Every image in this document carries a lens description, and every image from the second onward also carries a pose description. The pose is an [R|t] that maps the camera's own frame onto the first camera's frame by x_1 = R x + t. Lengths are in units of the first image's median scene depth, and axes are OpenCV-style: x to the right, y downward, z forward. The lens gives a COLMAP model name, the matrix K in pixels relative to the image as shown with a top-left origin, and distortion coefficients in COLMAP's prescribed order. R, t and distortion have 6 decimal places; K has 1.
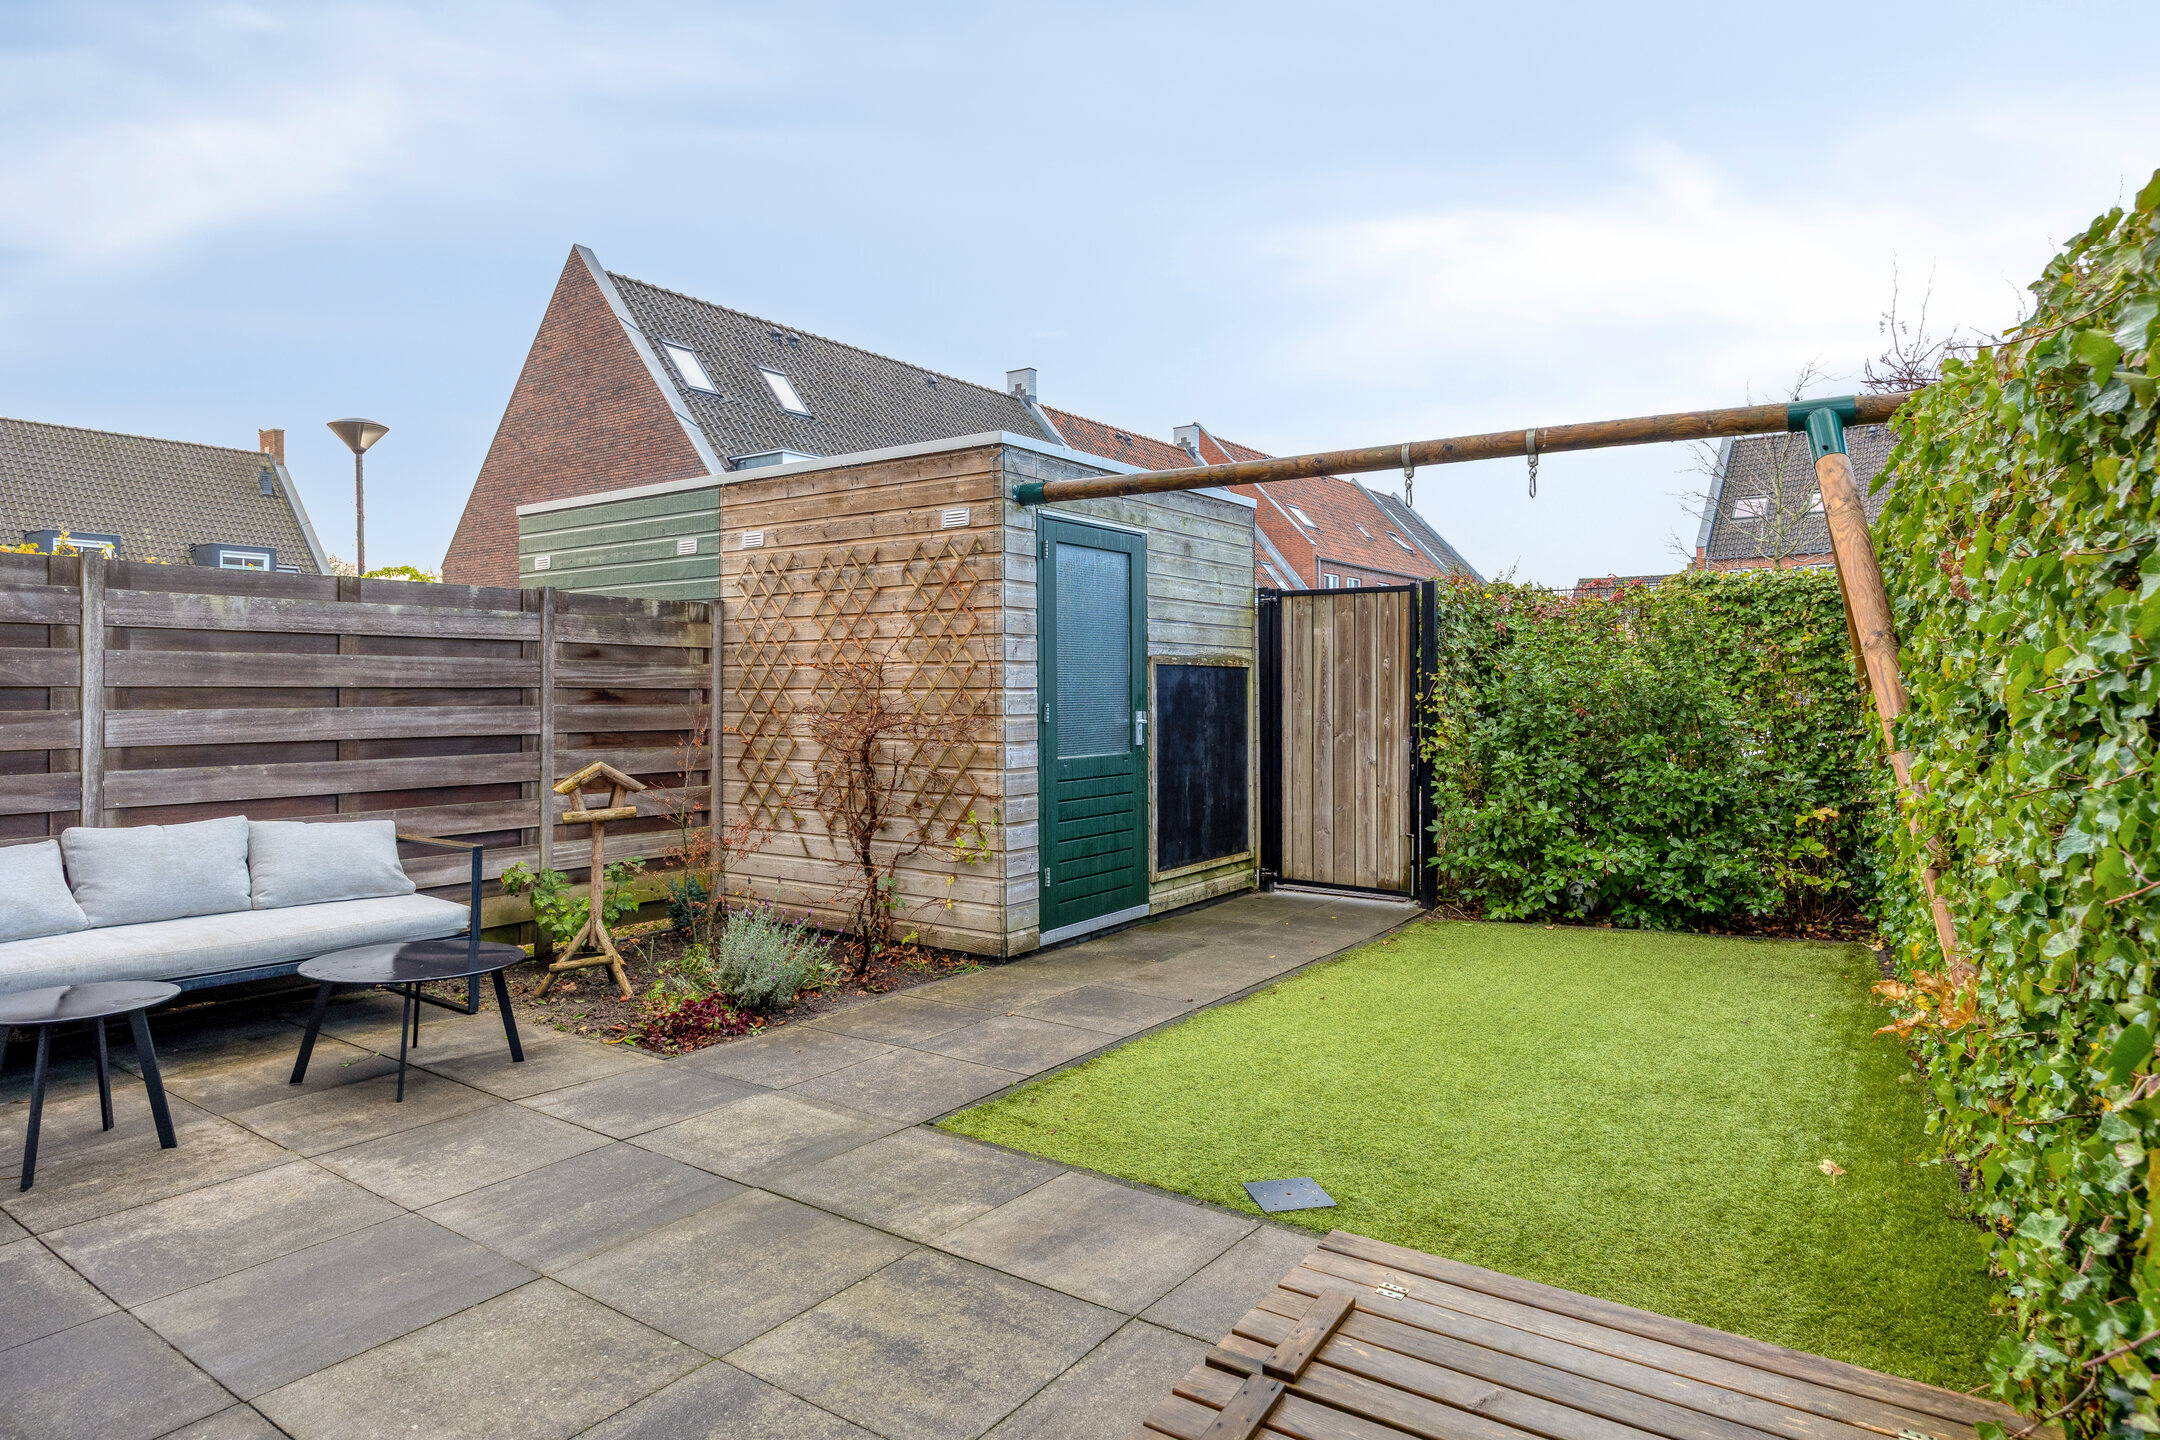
lens RADIAL K [[1221.9, 0, 1089.4], [0, 1221.9, 679.0], [0, 0, 1]] dist [-0.005148, 0.000709]
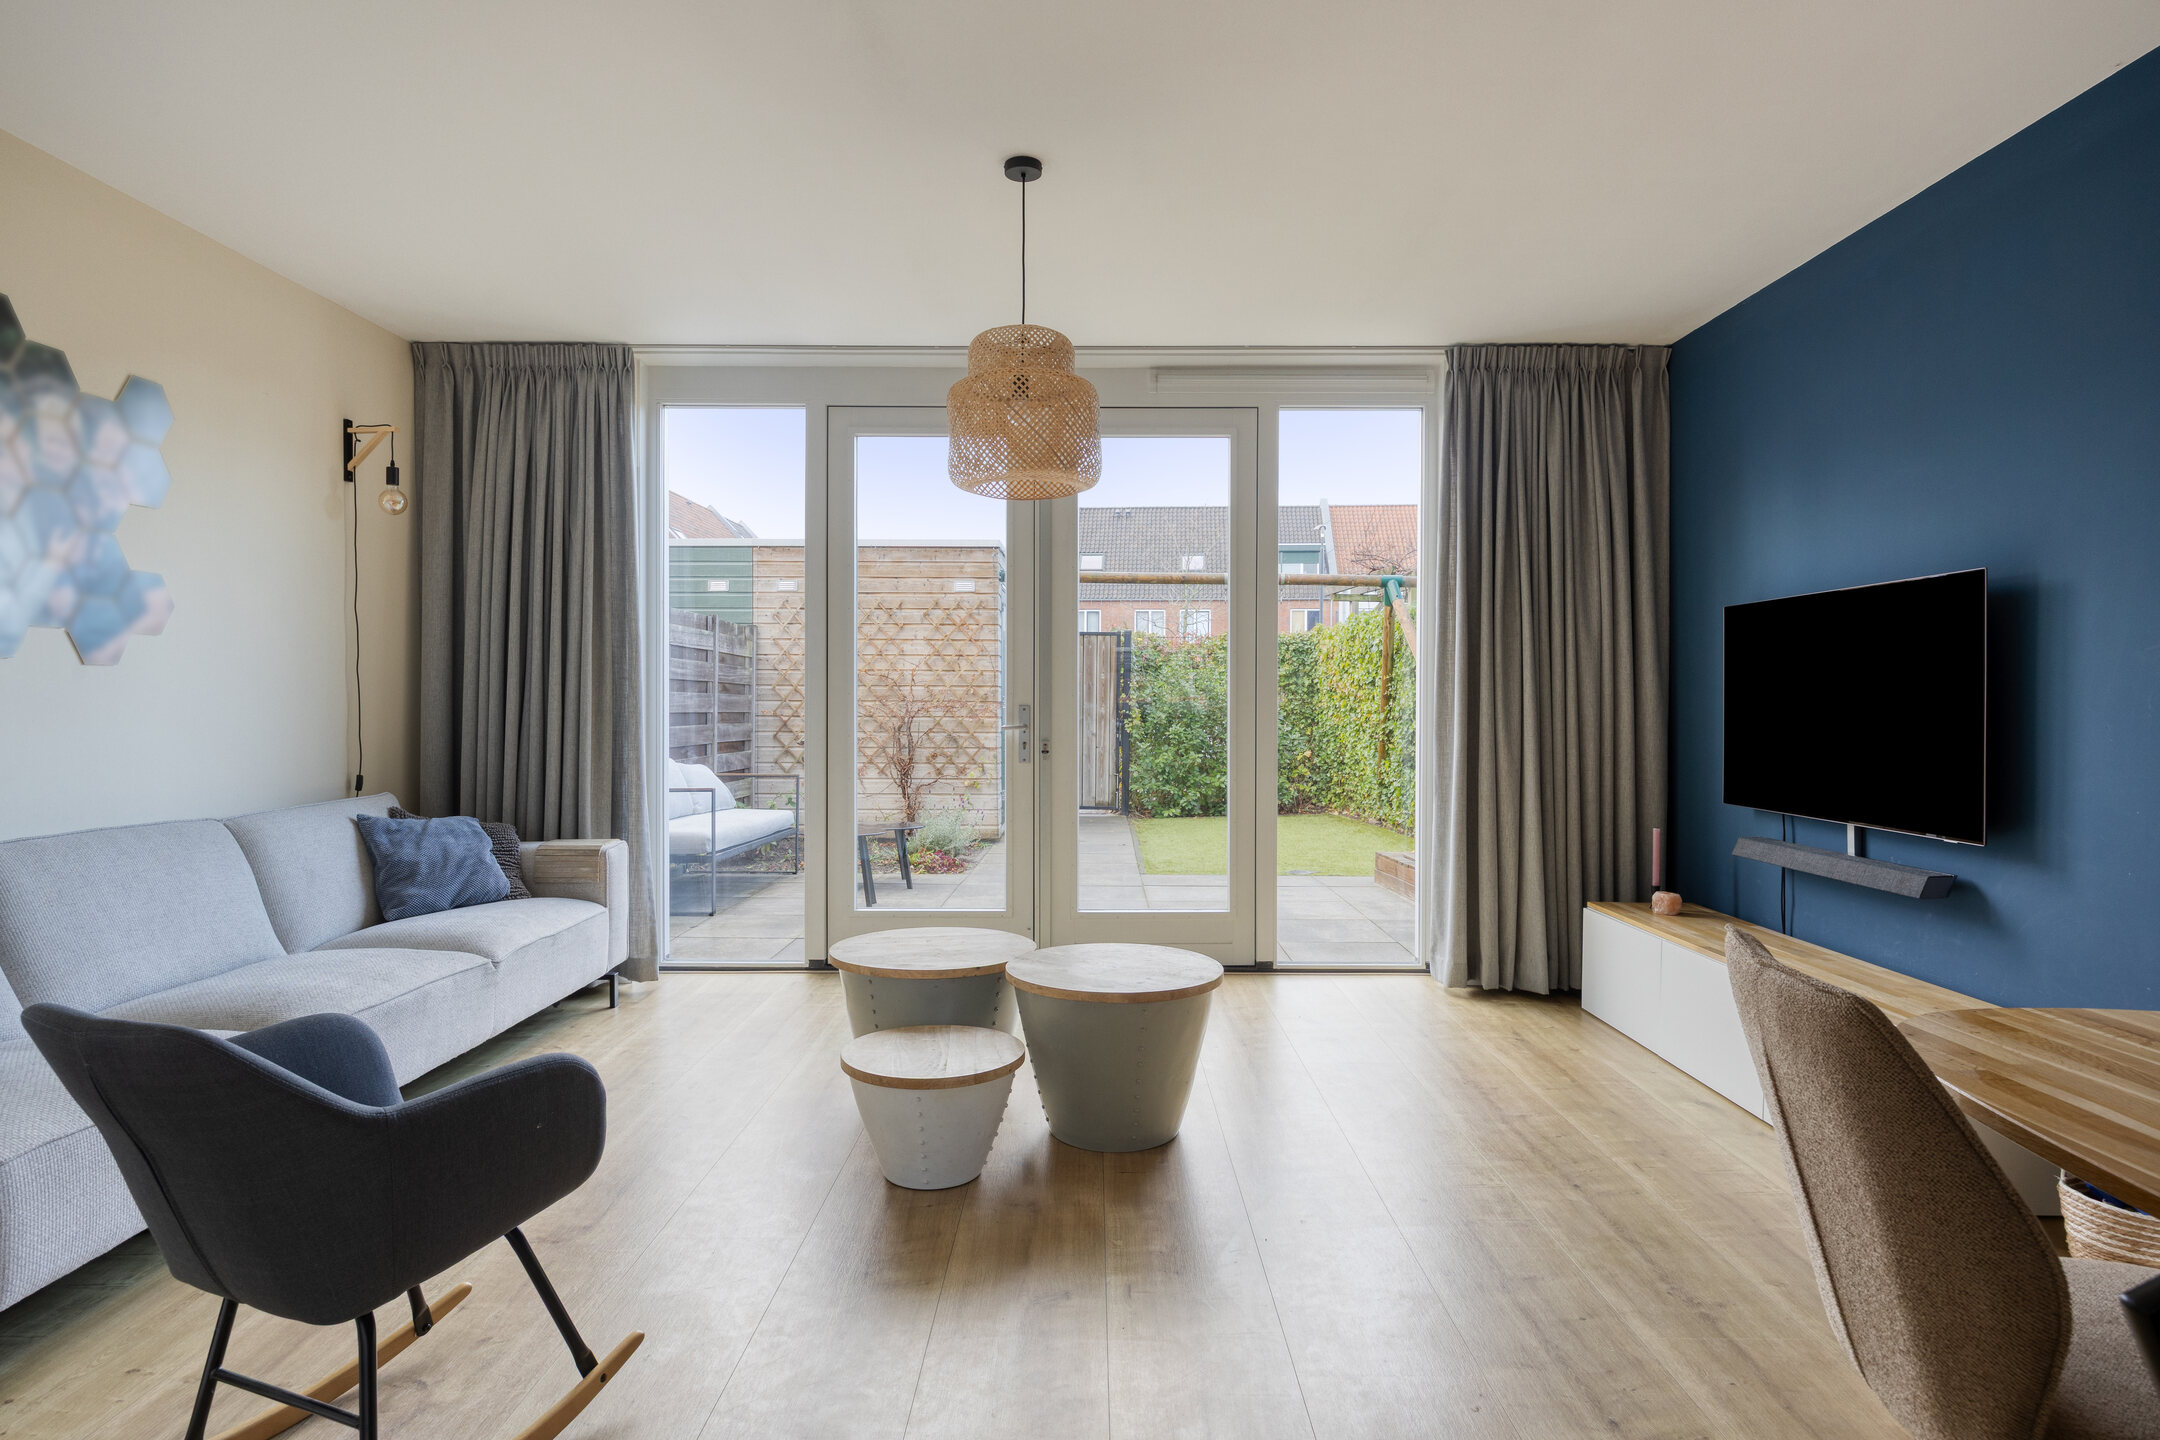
lens RADIAL K [[1179.1, 0, 1080.0], [0, 1179.1, 720.0], [0, 0, 1]] dist [-0.000824, 0.000380]
pose [[0.826131, -0.001824, 0.563475, -0.817151], [-0.010891, 0.999756, 0.019202, 0.019067], [-0.563373, -0.022000, 0.825910, -0.414499]]
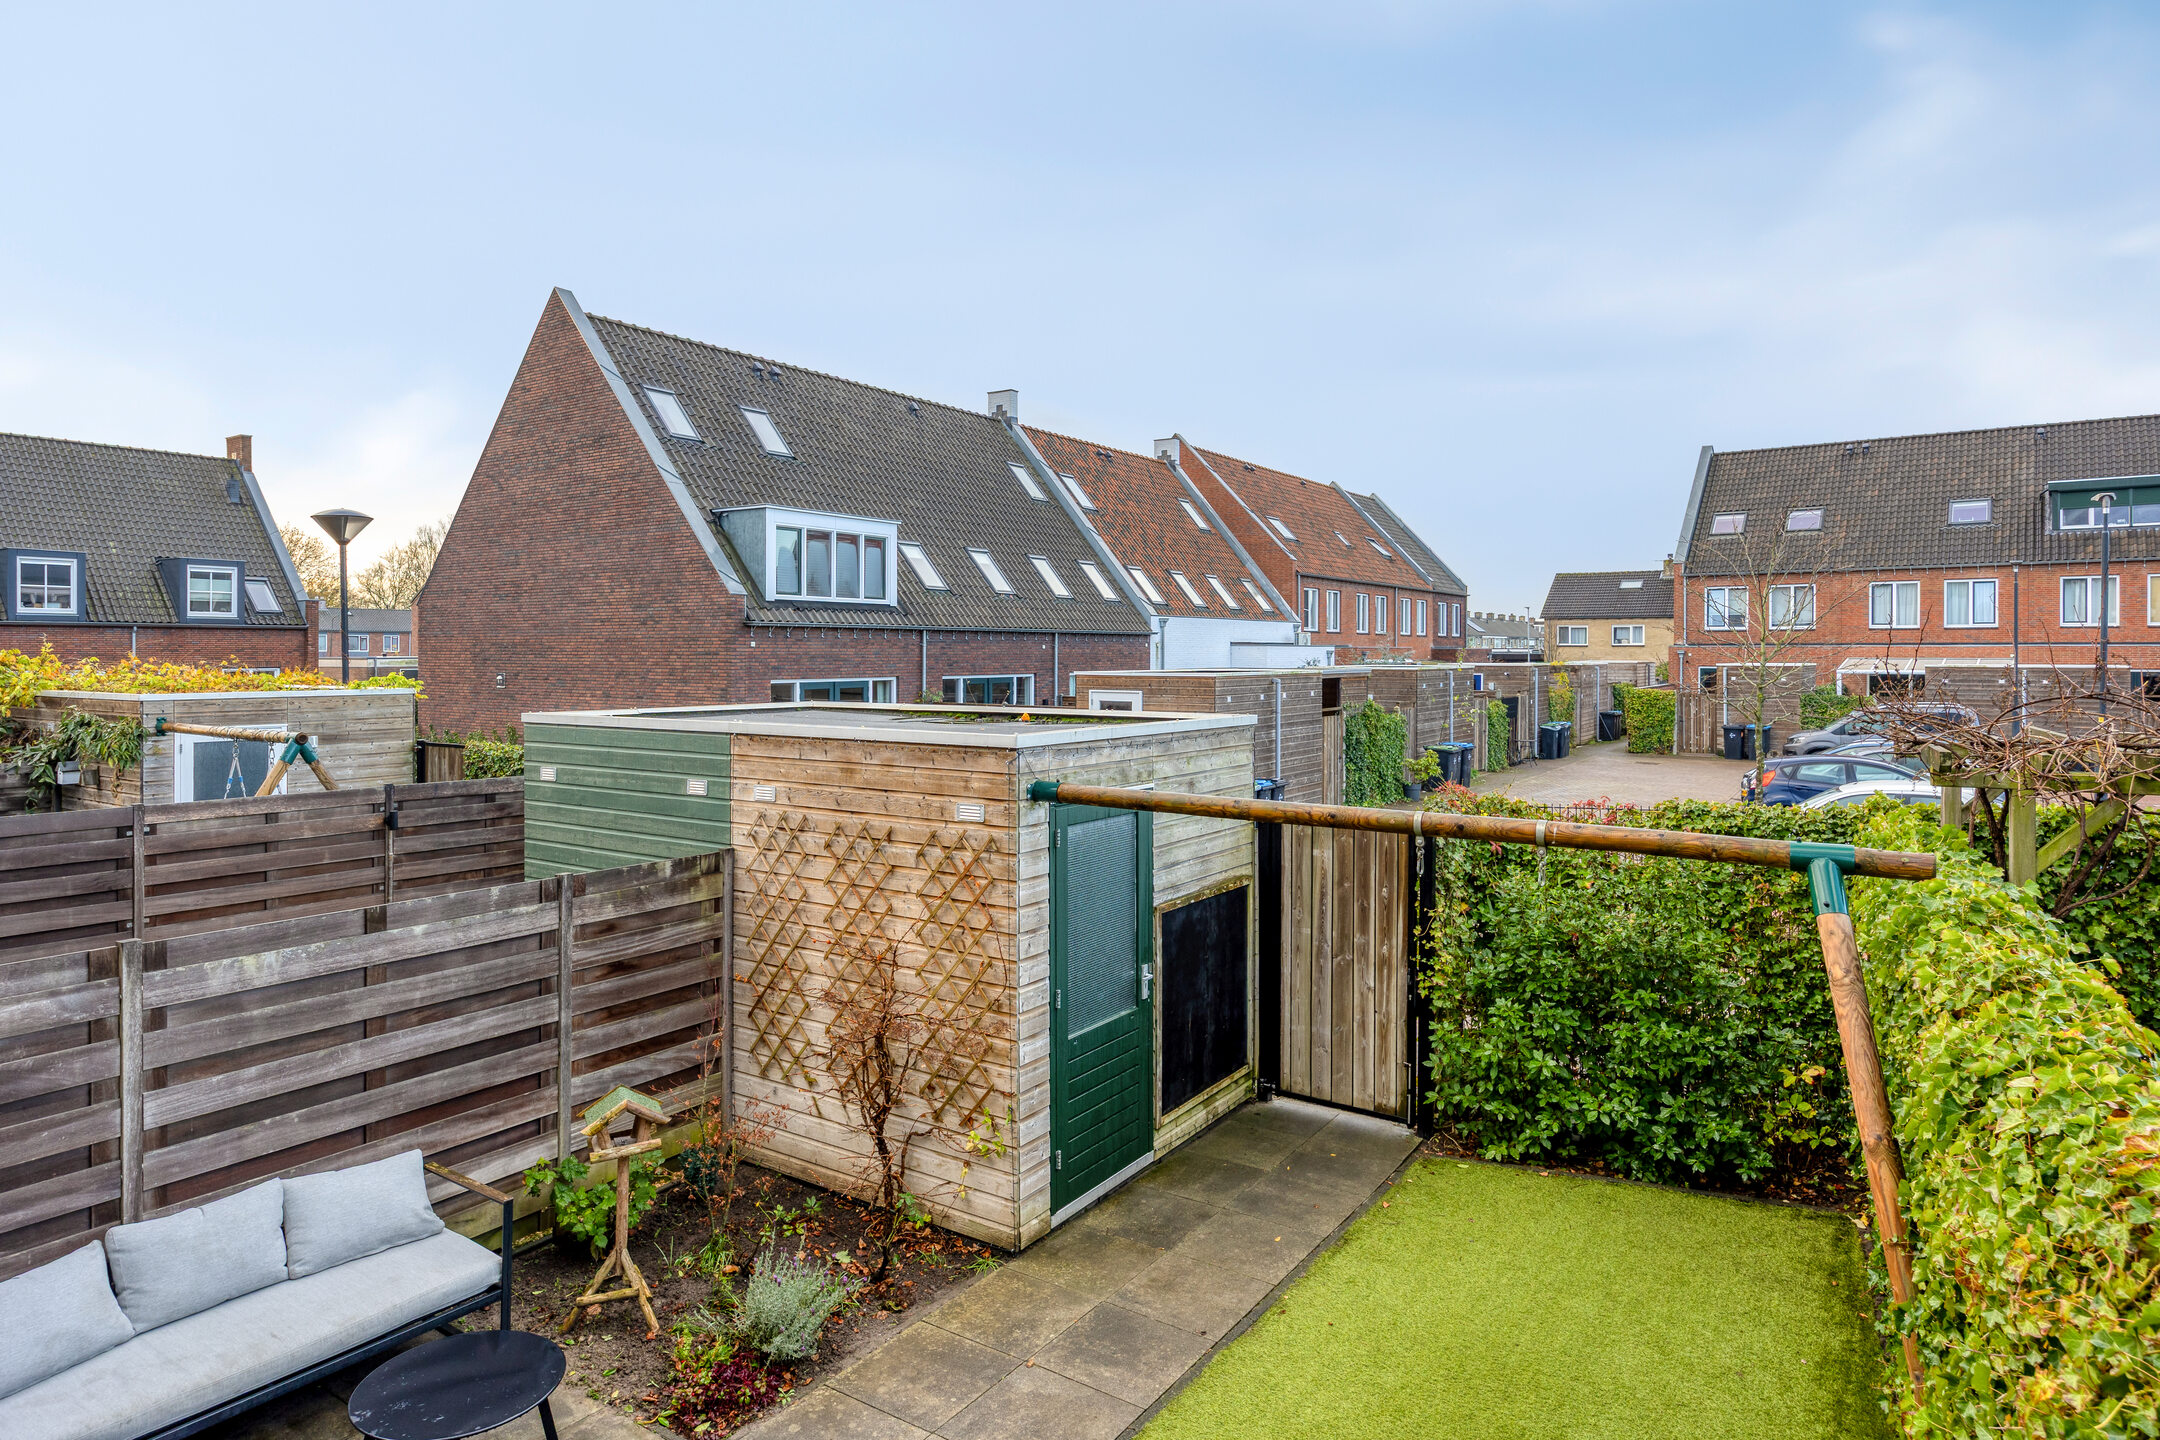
lens RADIAL K [[1230.3, 0, 1080.8], [0, 1230.3, 653.8], [0, 0, 1]] dist [-0.002234, -0.001394]
pose [[0.999882, 0.004142, 0.014768, -0.029730], [-0.004281, 0.999947, 0.009328, -0.246919], [-0.014729, -0.009390, 0.999847, -0.022603]]
